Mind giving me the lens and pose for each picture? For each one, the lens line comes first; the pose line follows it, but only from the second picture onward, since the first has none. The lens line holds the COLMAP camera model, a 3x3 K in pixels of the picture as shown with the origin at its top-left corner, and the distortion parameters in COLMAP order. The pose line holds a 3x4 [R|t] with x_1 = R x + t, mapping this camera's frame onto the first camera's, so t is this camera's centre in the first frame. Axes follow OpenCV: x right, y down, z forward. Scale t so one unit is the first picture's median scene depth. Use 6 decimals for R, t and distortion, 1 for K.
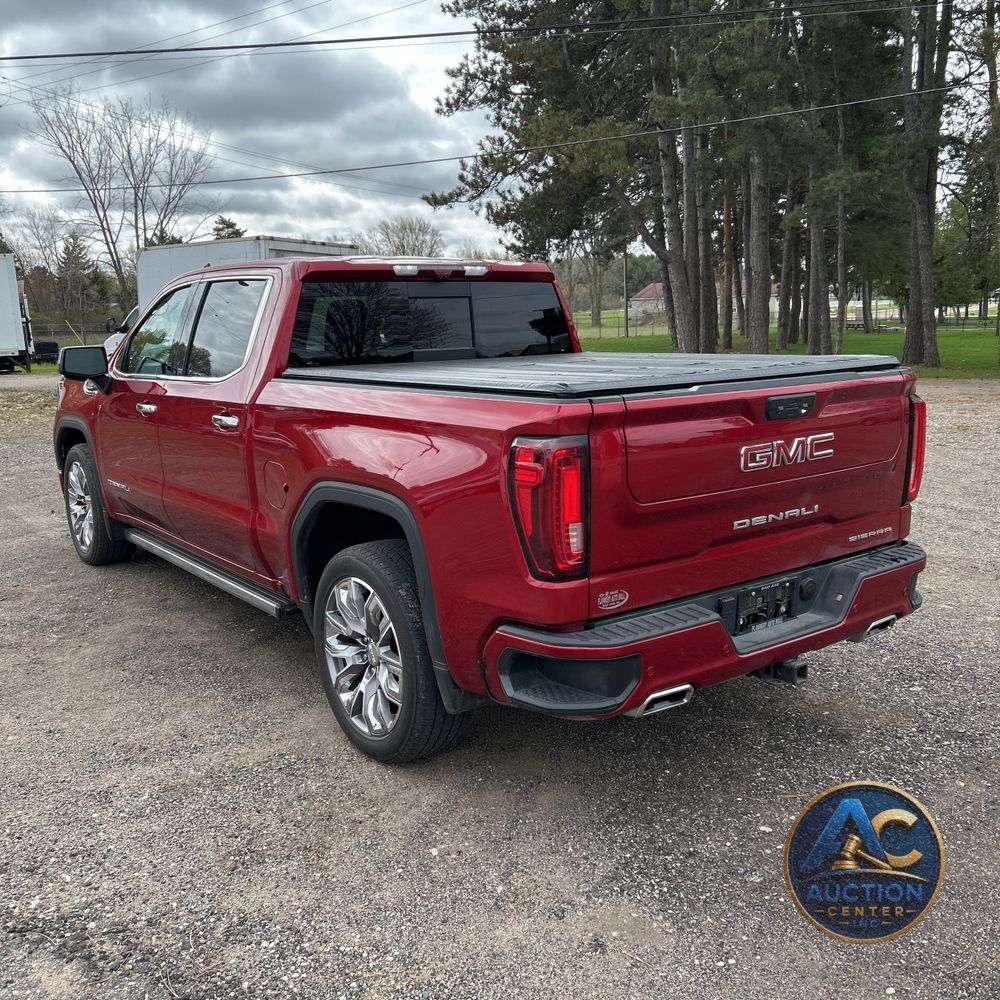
lens RADIAL K [[973.7, 0, 500.0], [0, 973.7, 500.0], [0, 0, 1]] dist [0.181525, -0.426951]
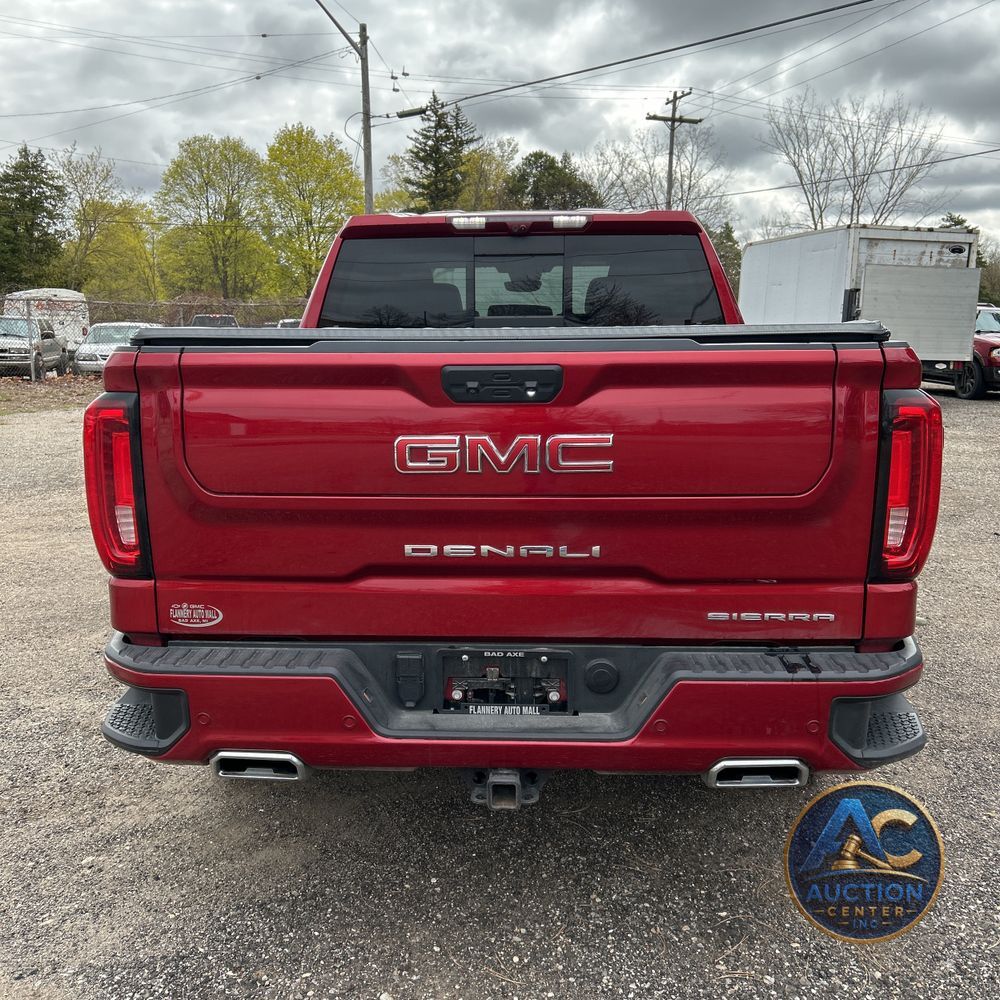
lens RADIAL K [[996.5, 0, 498.3], [0, 996.5, 490.4], [0, 0, 1]] dist [0.040216, -0.043740]
pose [[0.778285, 0.119498, -0.616436, 0.662280], [-0.127959, 0.991307, 0.030613, -0.041962], [0.614735, 0.055053, 0.786810, 0.453602]]
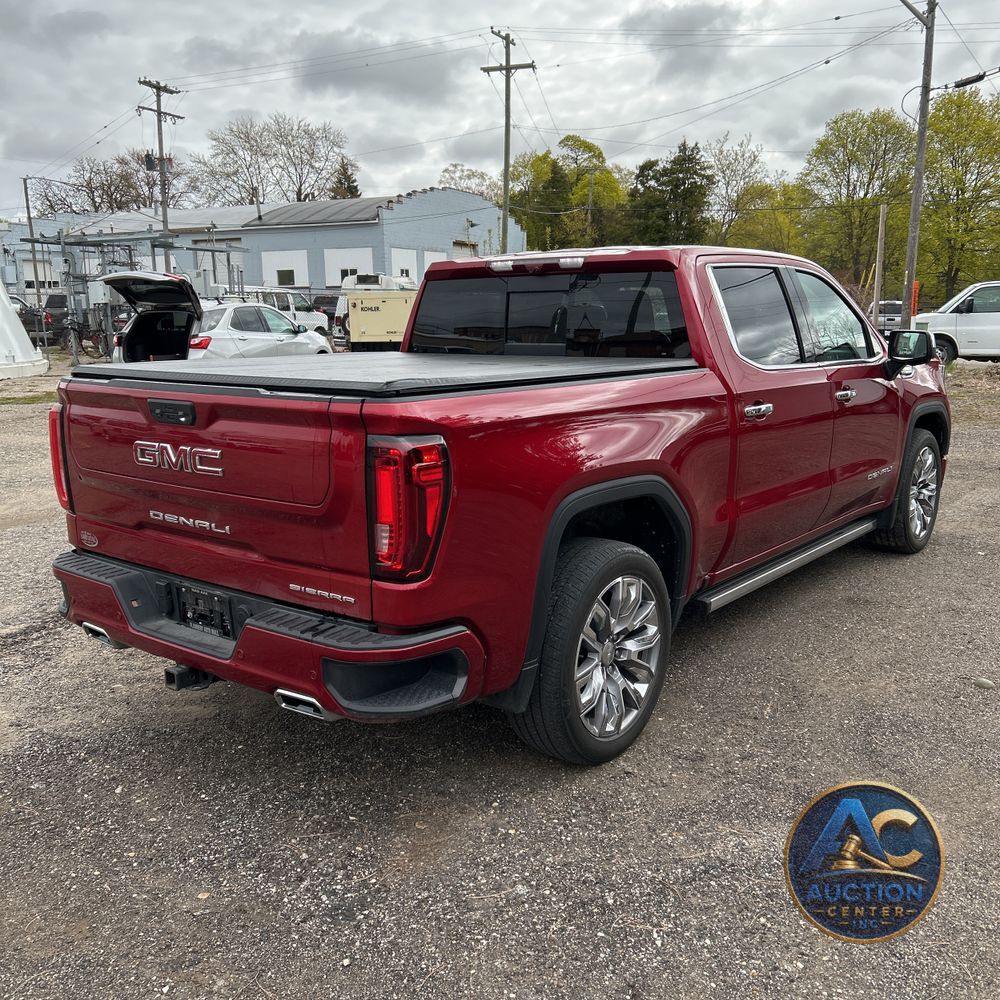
lens RADIAL K [[996.5, 0, 498.3], [0, 996.5, 490.4], [0, 0, 1]] dist [0.040216, -0.043740]
pose [[0.274235, 0.190949, -0.942515, 1.272578], [-0.176095, 0.973488, 0.145988, -0.210173], [0.945403, 0.125937, 0.300589, 0.952912]]
